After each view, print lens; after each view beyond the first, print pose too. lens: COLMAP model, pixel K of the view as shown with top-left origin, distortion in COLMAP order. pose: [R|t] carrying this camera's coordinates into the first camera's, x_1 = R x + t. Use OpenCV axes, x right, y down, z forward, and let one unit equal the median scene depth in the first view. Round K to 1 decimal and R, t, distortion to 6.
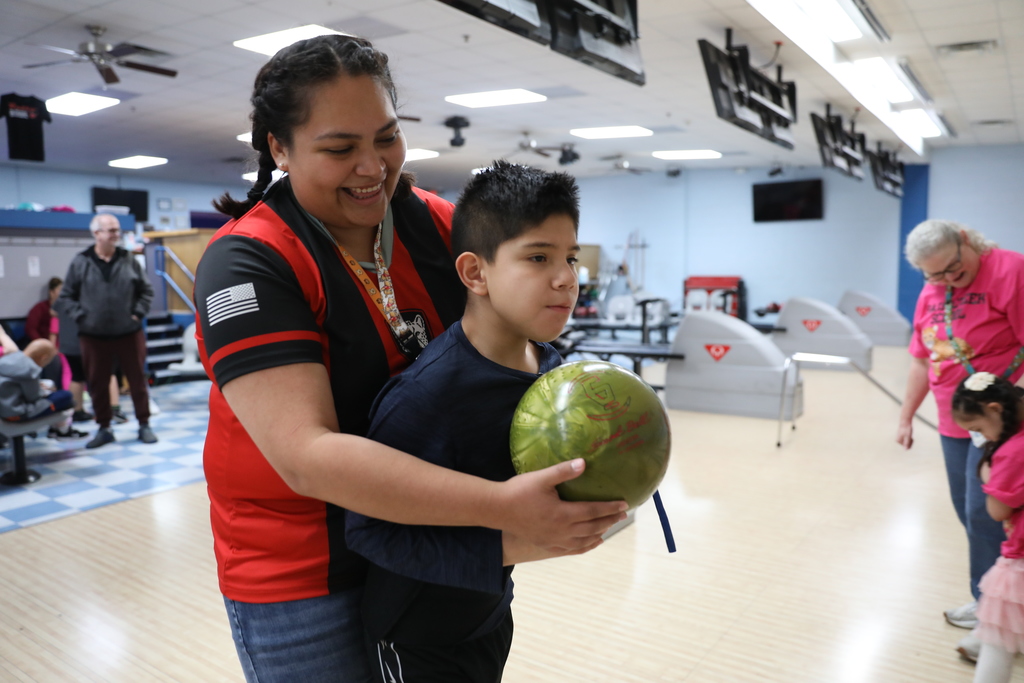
lens RADIAL K [[748.0, 0, 518.3], [0, 748.0, 334.3], [0, 0, 1]] dist [-0.031459, 0.012966]
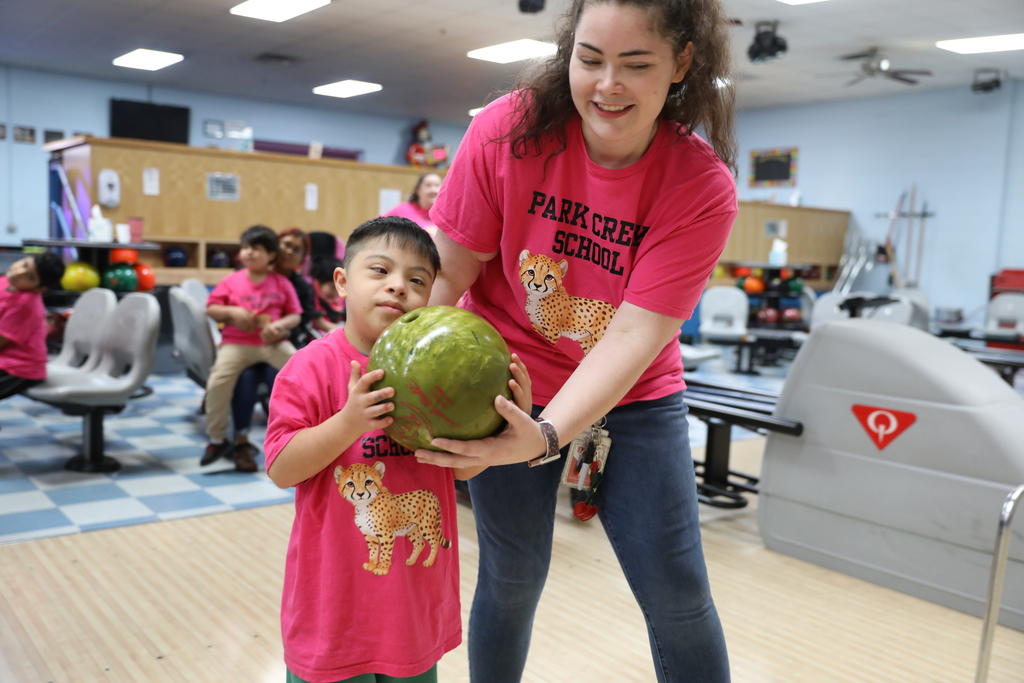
lens RADIAL K [[941.8, 0, 503.2], [0, 941.8, 322.0], [0, 0, 1]] dist [0.021897, 0.000000]
pose [[0.945453, 0.078029, -0.316275, 0.132095], [-0.082978, 0.996549, -0.002188, -0.007313], [0.315013, 0.028312, 0.948665, 0.269823]]
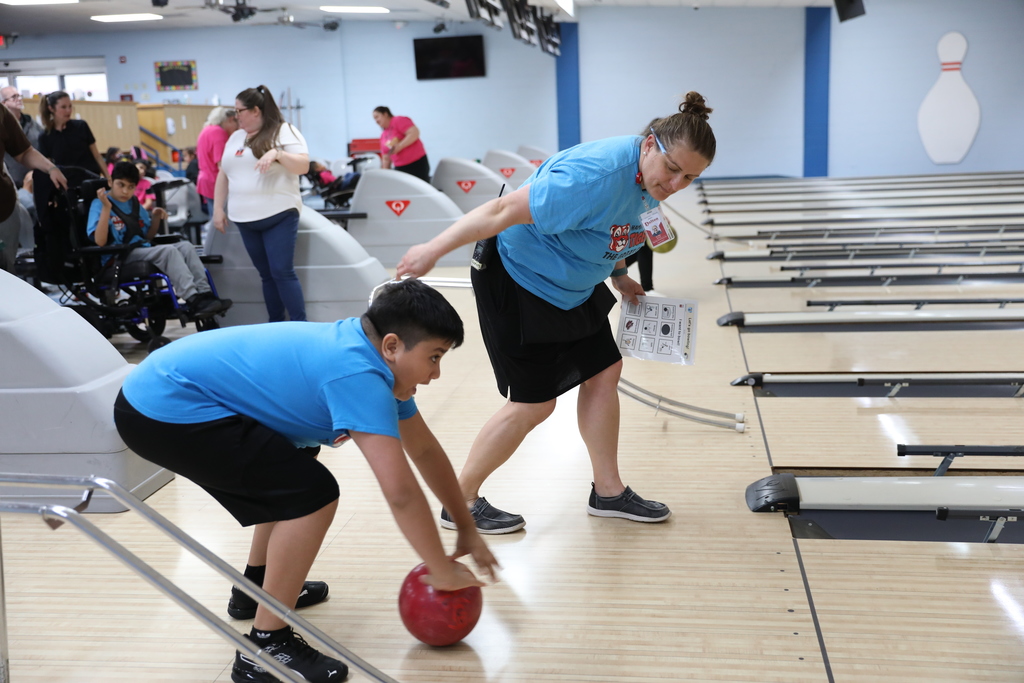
lens RADIAL K [[1178.4, 0, 516.1], [0, 1178.4, 343.8], [0, 0, 1]] dist [0.057593, 0.000000]
pose [[0.890143, -0.108135, 0.442665, -0.355286], [0.071431, 0.992538, 0.098821, 0.057432], [-0.450048, -0.056345, 0.891225, -0.543562]]
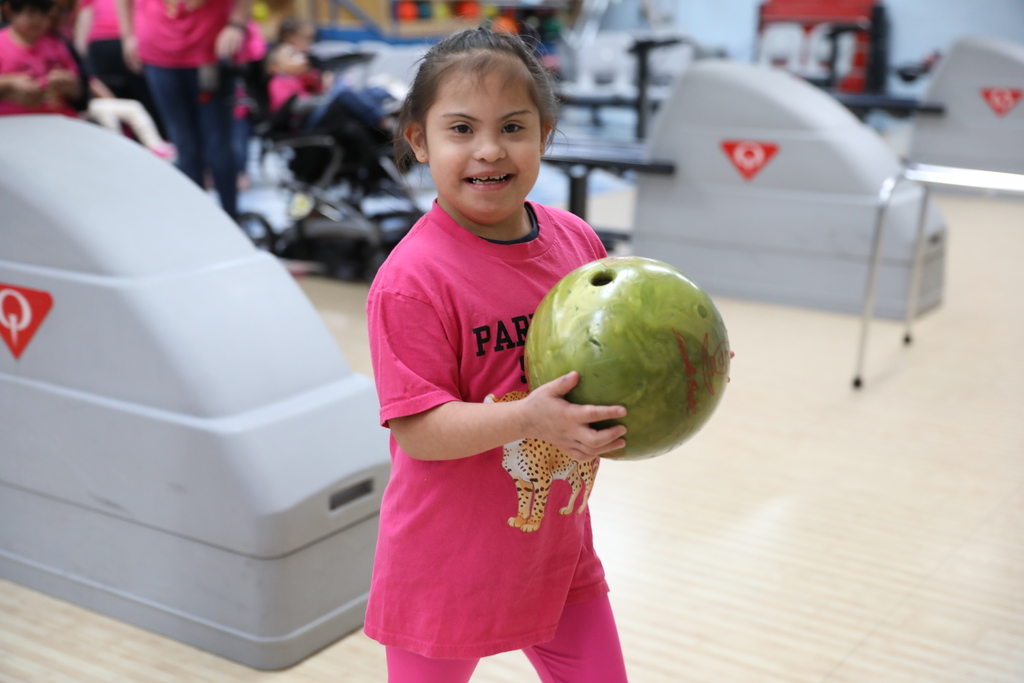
lens RADIAL K [[1398.8, 0, 506.8], [0, 1398.8, 345.6], [0, 0, 1]] dist [0.156367, 0.000000]
pose [[0.999529, 0.018353, 0.024599, 0.061762], [-0.022094, 0.986601, 0.161647, 0.000890], [-0.021303, -0.162114, 0.986542, 0.102218]]
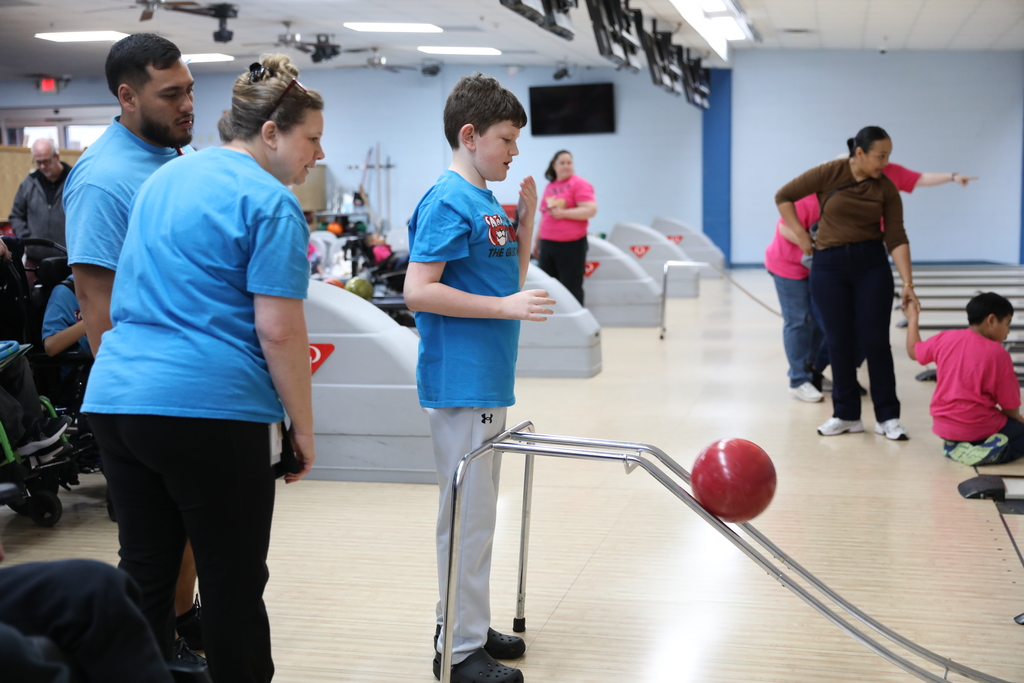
lens RADIAL K [[1361.0, 0, 511.2], [0, 1361.0, 343.0], [0, 0, 1]] dist [0.092652, 0.000000]
pose [[0.930763, -0.047968, 0.362463, -0.302135], [0.043139, 0.998840, 0.021410, 0.046671], [-0.363069, -0.004292, 0.931752, -0.427027]]
